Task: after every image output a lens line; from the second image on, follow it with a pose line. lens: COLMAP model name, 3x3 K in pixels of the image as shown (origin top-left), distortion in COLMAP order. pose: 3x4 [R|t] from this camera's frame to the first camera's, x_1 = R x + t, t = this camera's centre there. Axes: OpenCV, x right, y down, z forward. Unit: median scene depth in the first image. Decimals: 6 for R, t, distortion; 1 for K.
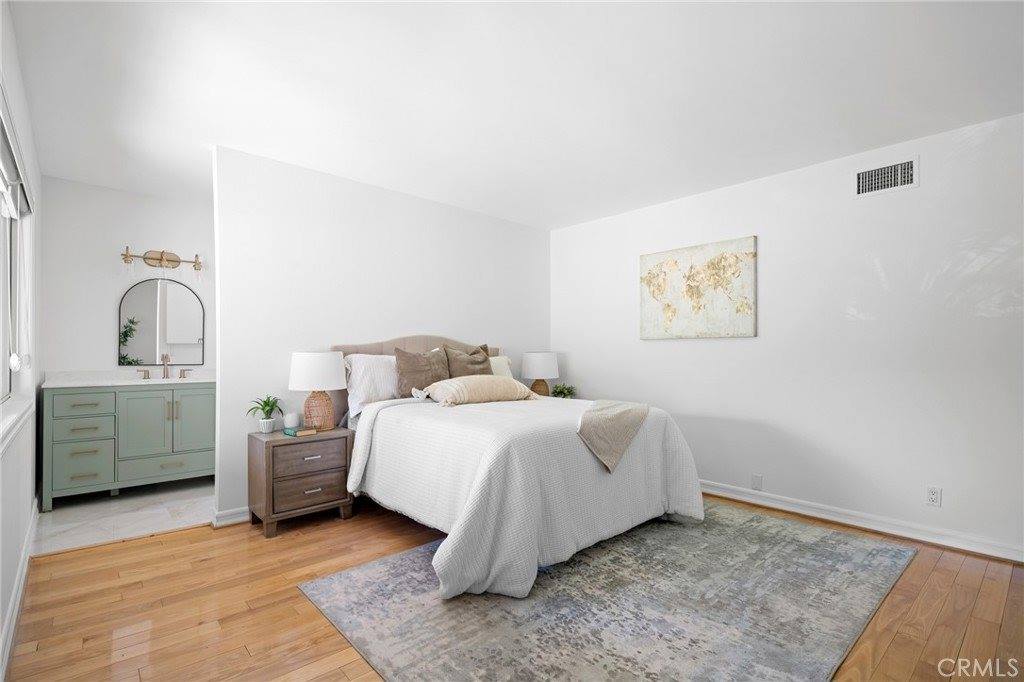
lens RADIAL K [[499.7, 0, 509.3], [0, 499.7, 346.8], [0, 0, 1]] dist [0.001881, 0.000275]
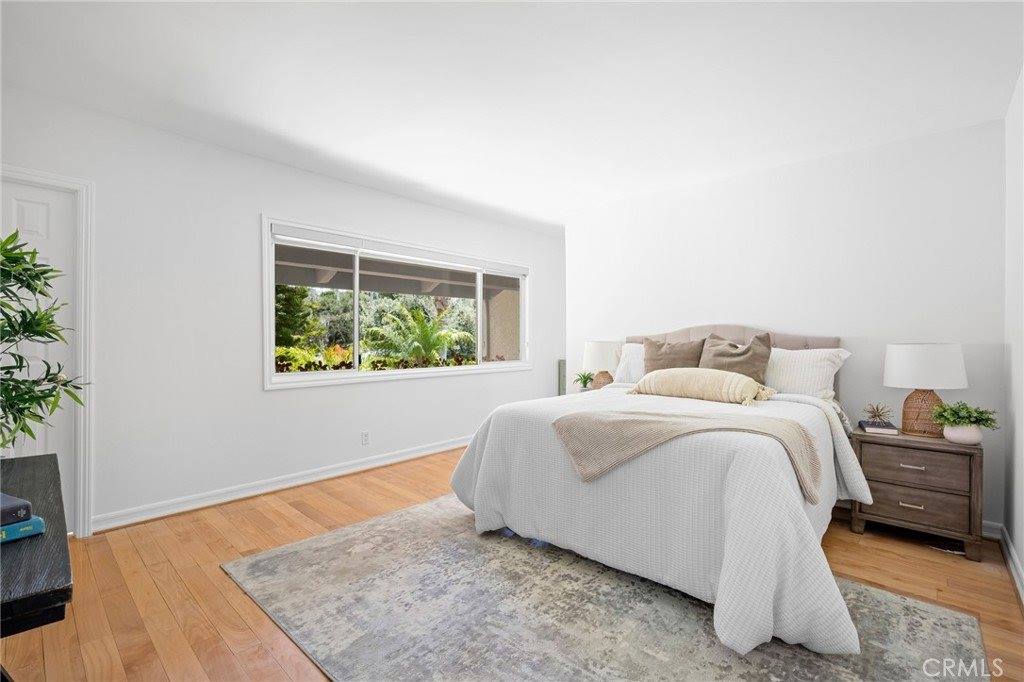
lens RADIAL K [[448.5, 0, 507.1], [0, 448.5, 339.2], [0, 0, 1]] dist [-0.002524, -0.000189]
pose [[0.084594, -0.000789, -0.996415, 1.002743], [0.012417, 0.999923, 0.000262, -0.001445], [0.996338, -0.012395, 0.084598, 0.826781]]
